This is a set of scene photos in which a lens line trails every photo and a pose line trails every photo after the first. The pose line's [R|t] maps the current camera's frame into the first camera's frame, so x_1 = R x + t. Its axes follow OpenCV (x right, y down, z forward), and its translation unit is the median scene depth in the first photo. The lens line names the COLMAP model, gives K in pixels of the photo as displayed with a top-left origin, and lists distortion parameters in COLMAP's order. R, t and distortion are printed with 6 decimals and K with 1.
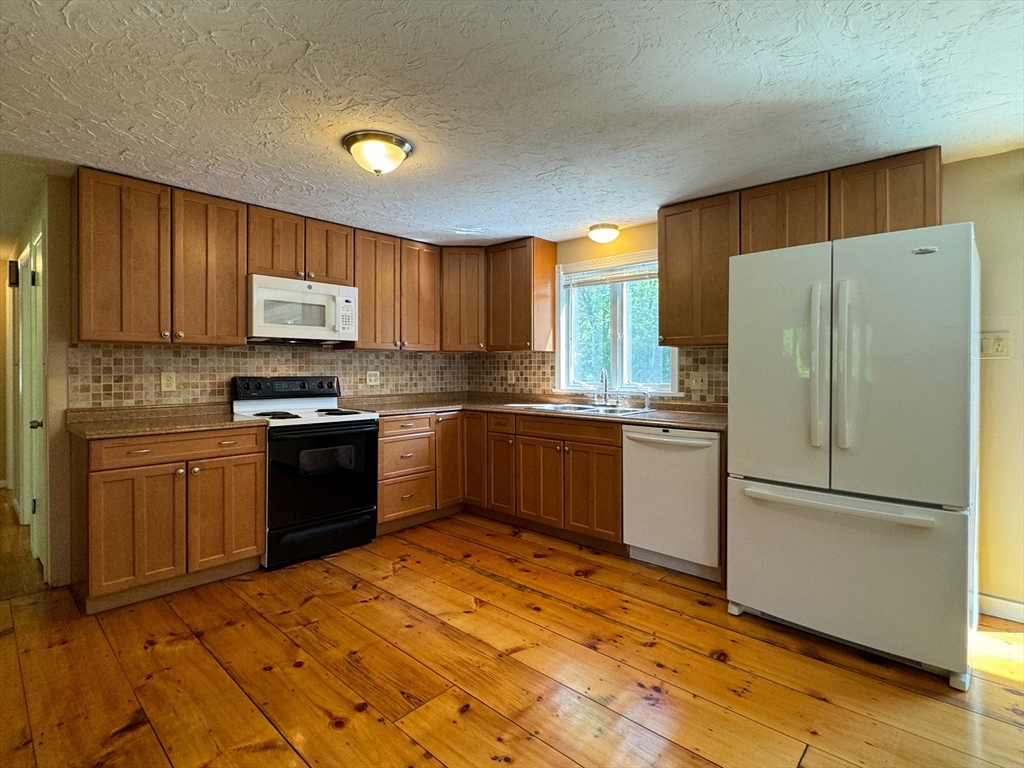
lens RADIAL K [[503.1, 0, 495.0], [0, 503.1, 369.5], [0, 0, 1]] dist [-0.002042, -0.000045]
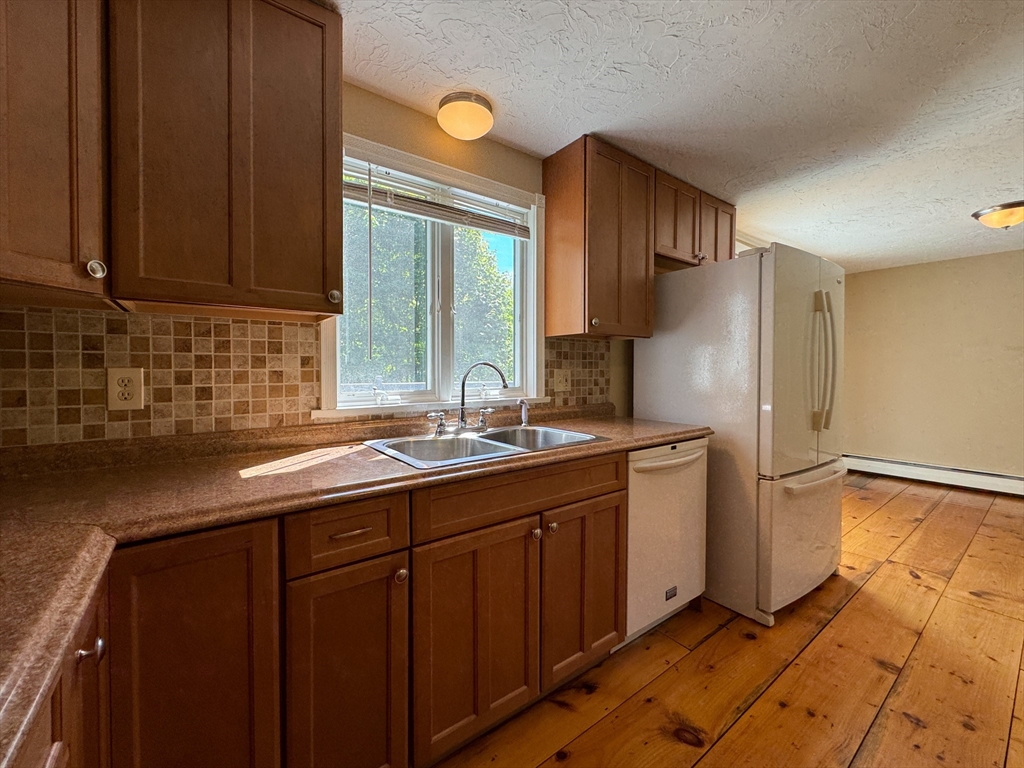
lens RADIAL K [[420.3, 0, 517.4], [0, 420.3, 380.9], [0, 0, 1]] dist [-0.000762, -0.000069]
pose [[0.153571, -0.026606, 0.987779, -0.255548], [0.006329, 0.999643, 0.025941, 0.005675], [-0.988117, 0.002268, 0.153685, 0.955404]]
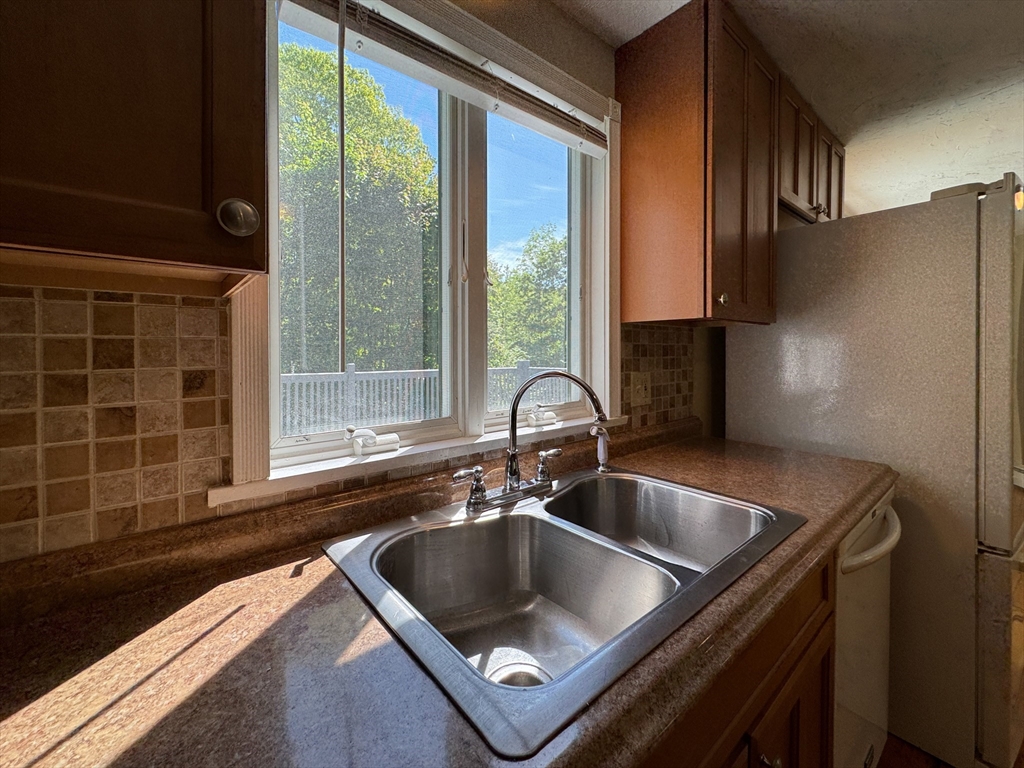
lens RADIAL K [[415.5, 0, 515.4], [0, 415.5, 356.3], [0, 0, 1]] dist [0.000195, -0.000011]
pose [[0.106406, -0.011653, 0.994254, -0.036749], [0.011593, 0.999878, 0.010478, -0.016876], [-0.994255, 0.010412, 0.106528, 1.068536]]
